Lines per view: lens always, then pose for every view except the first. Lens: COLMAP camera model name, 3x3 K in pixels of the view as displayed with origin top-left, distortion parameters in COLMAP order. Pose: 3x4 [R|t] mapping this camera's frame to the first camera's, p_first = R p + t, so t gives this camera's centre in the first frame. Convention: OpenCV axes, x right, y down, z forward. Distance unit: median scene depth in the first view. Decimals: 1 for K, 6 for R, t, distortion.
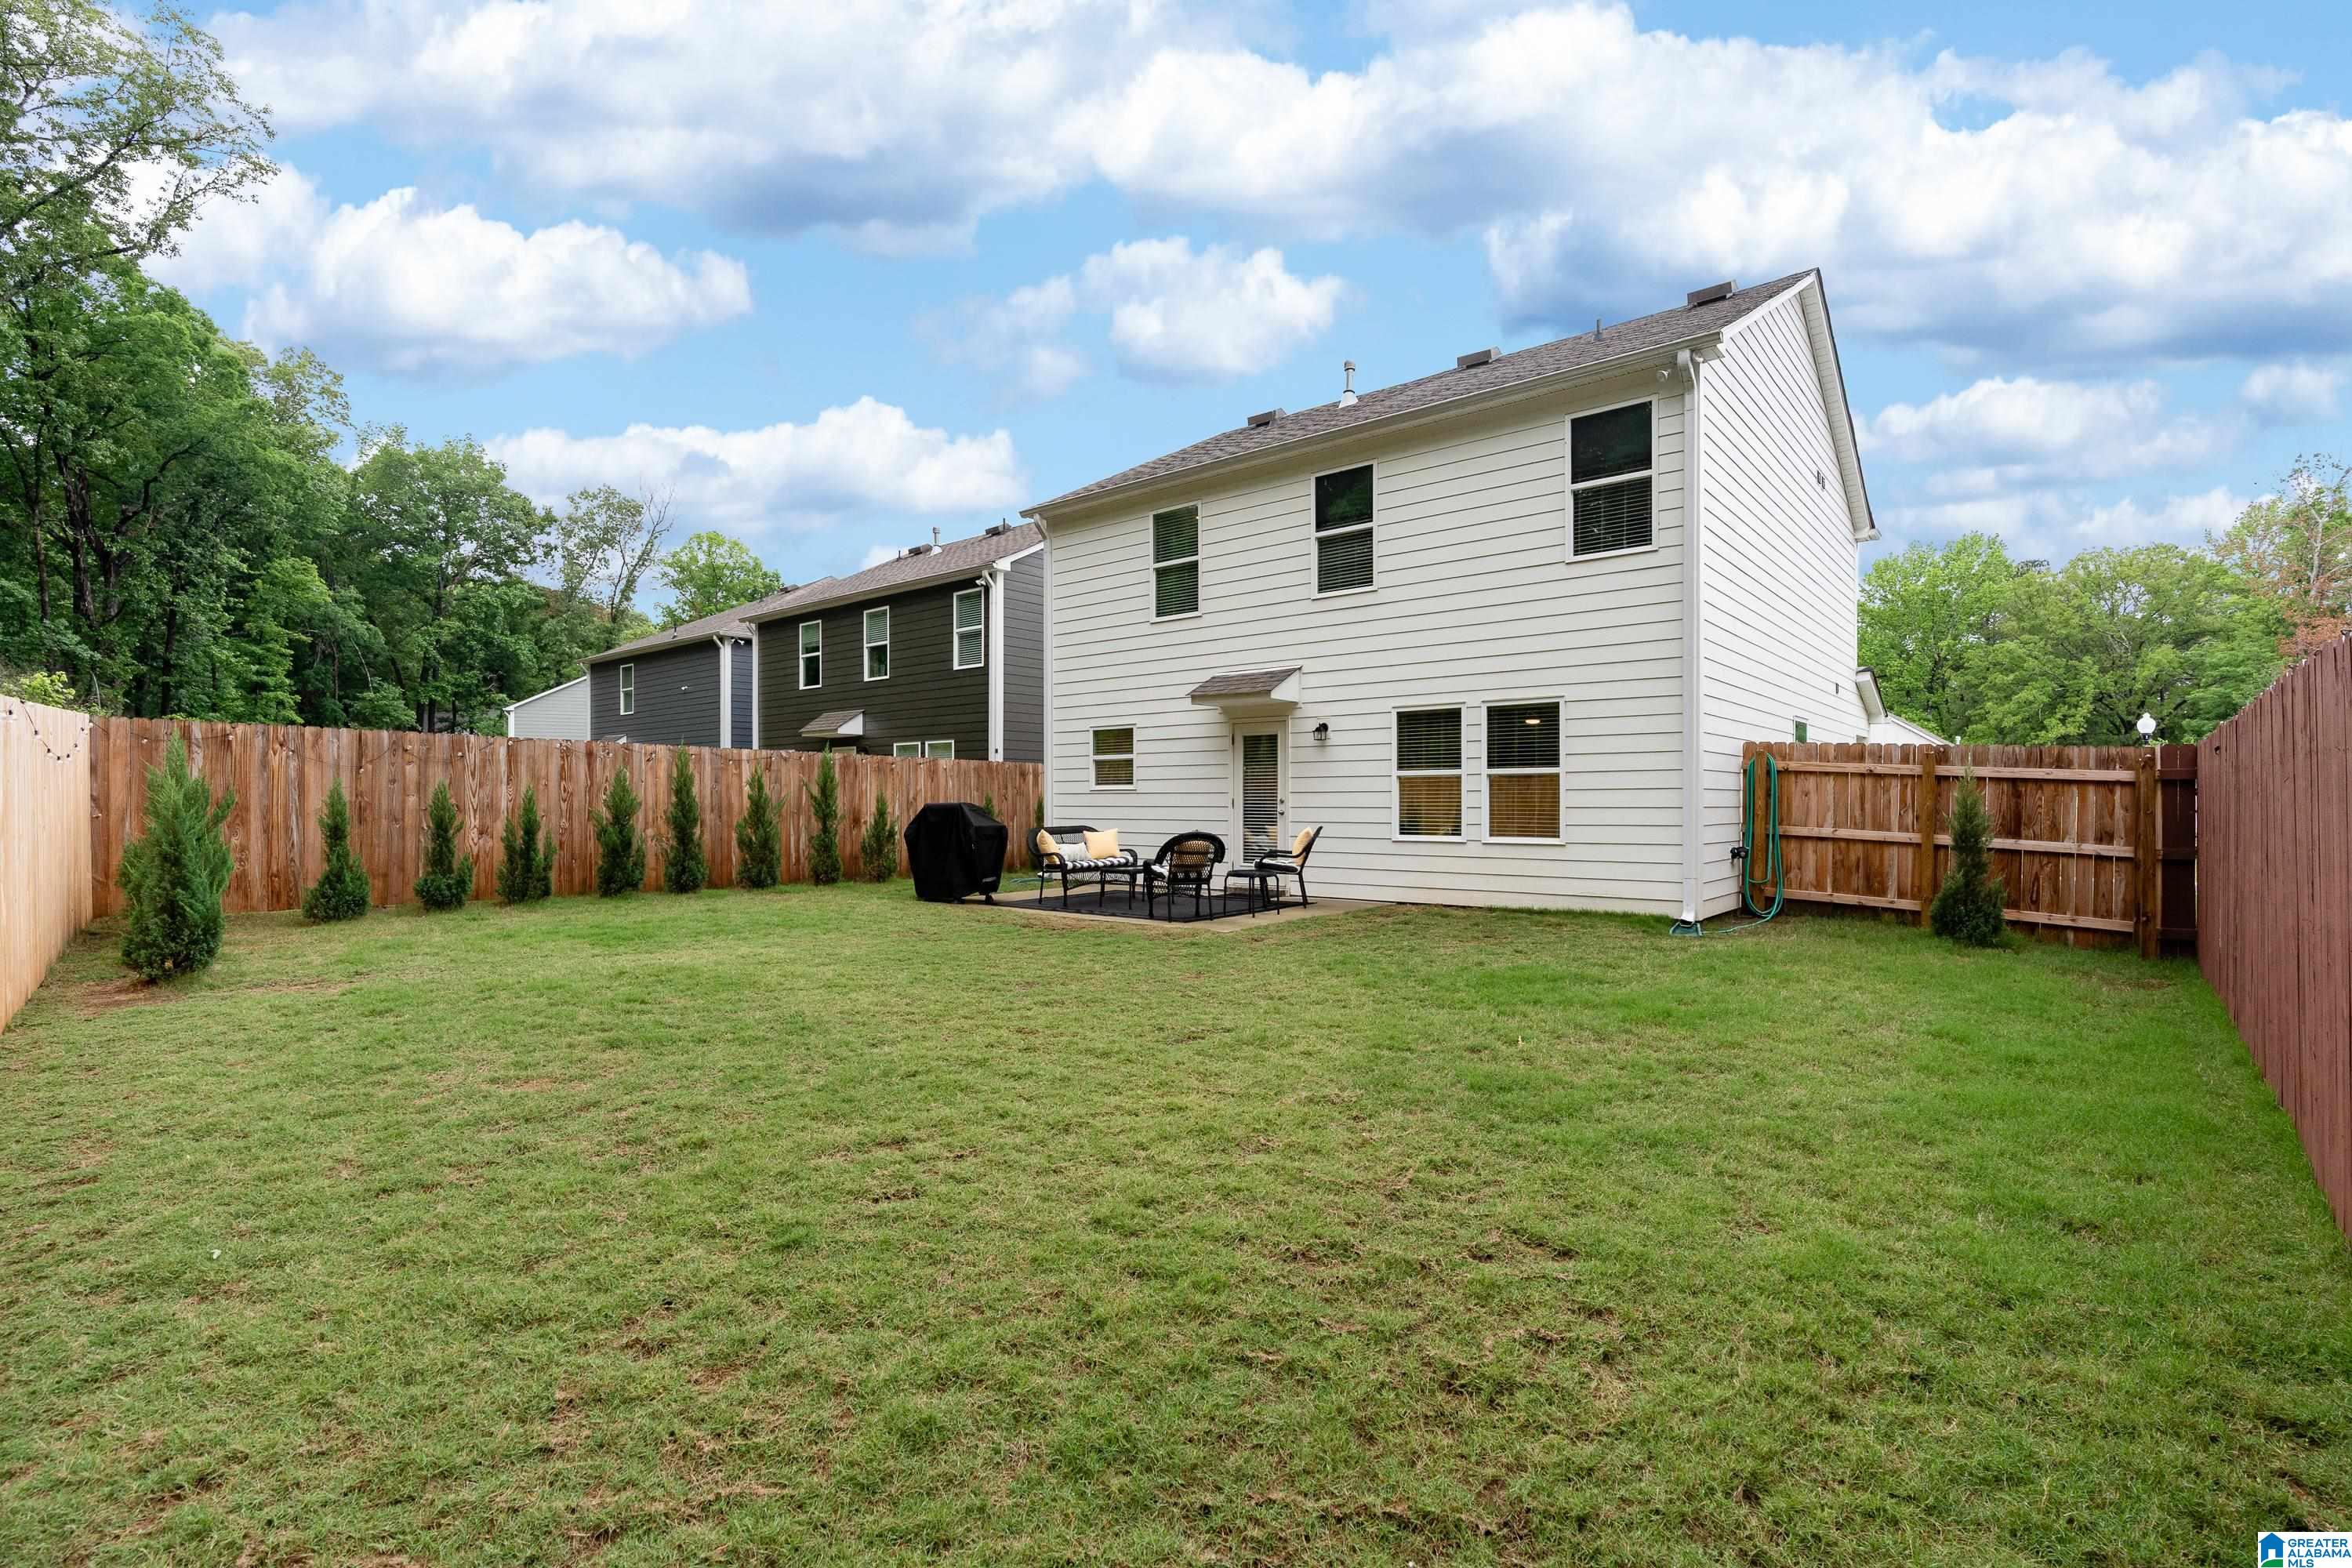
lens RADIAL K [[1078.4, 0, 1197.7], [0, 1078.4, 795.5], [0, 0, 1]] dist [-0.000900, 0.000049]
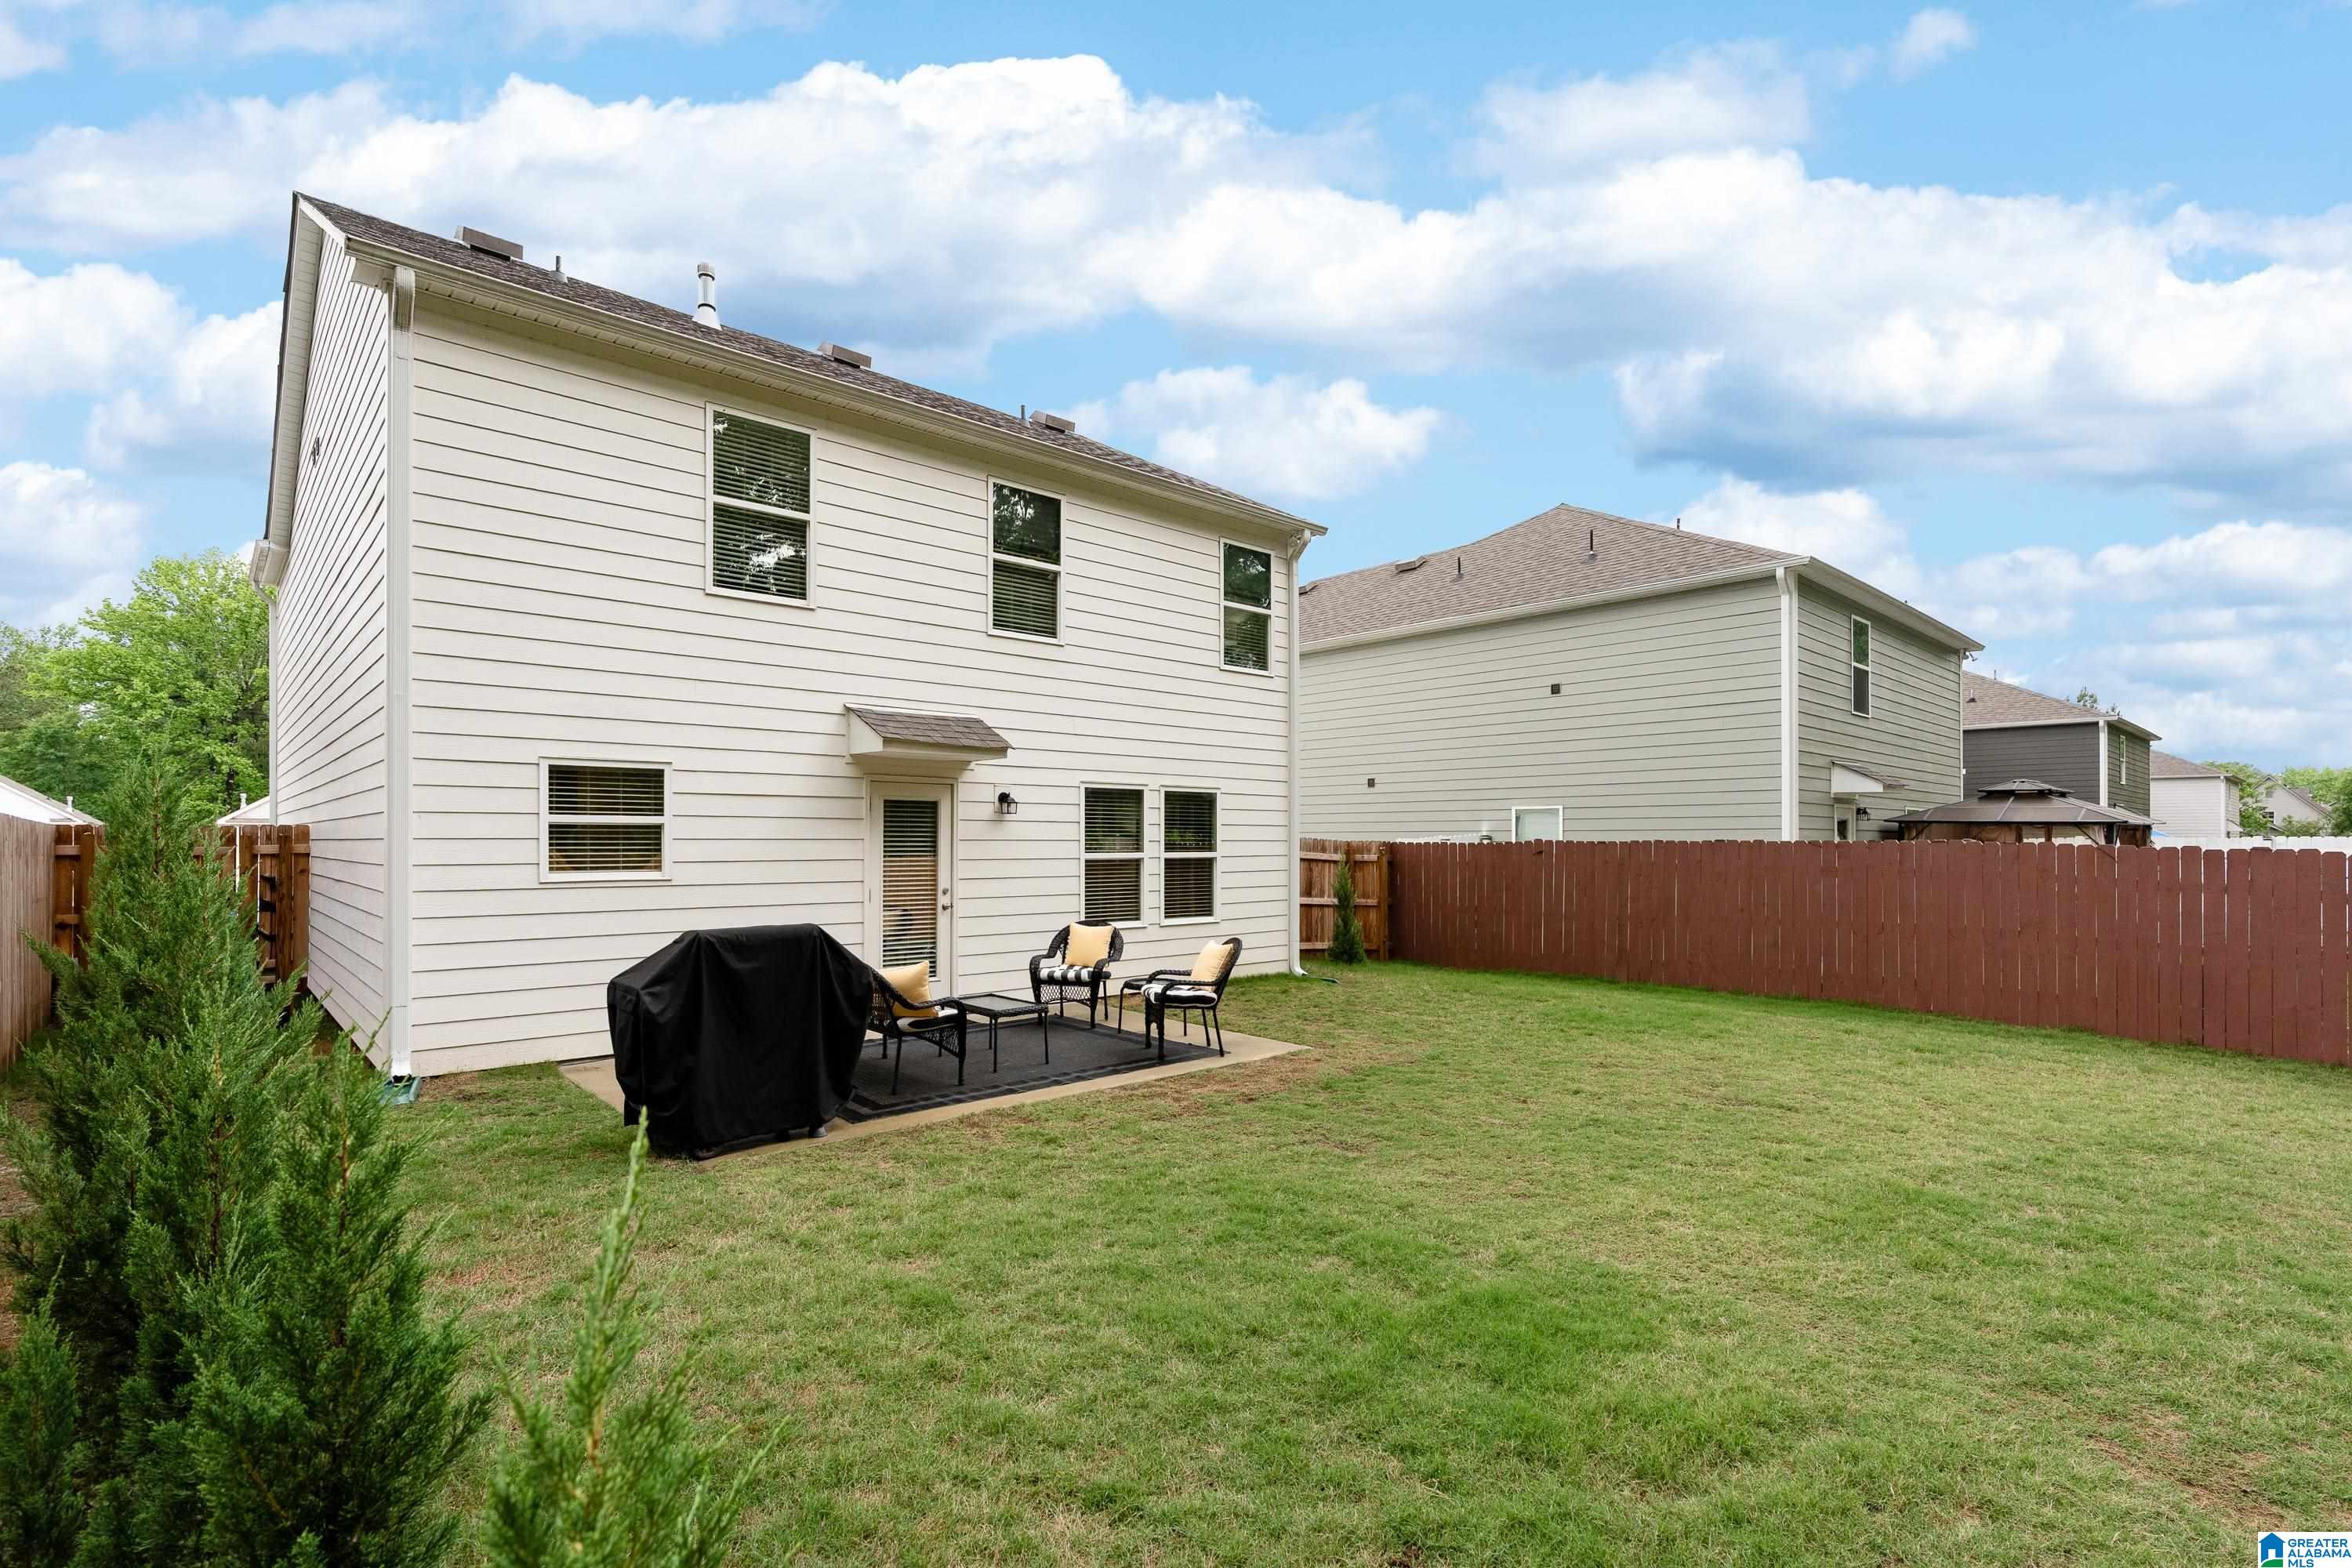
lens RADIAL K [[1078.4, 0, 1197.7], [0, 1078.4, 795.5], [0, 0, 1]] dist [-0.000900, 0.000049]
pose [[0.149272, 0.039872, 0.987992, -0.673617], [-0.012938, 0.999180, -0.038369, -0.036670], [-0.988712, -0.007056, 0.149665, 0.757159]]
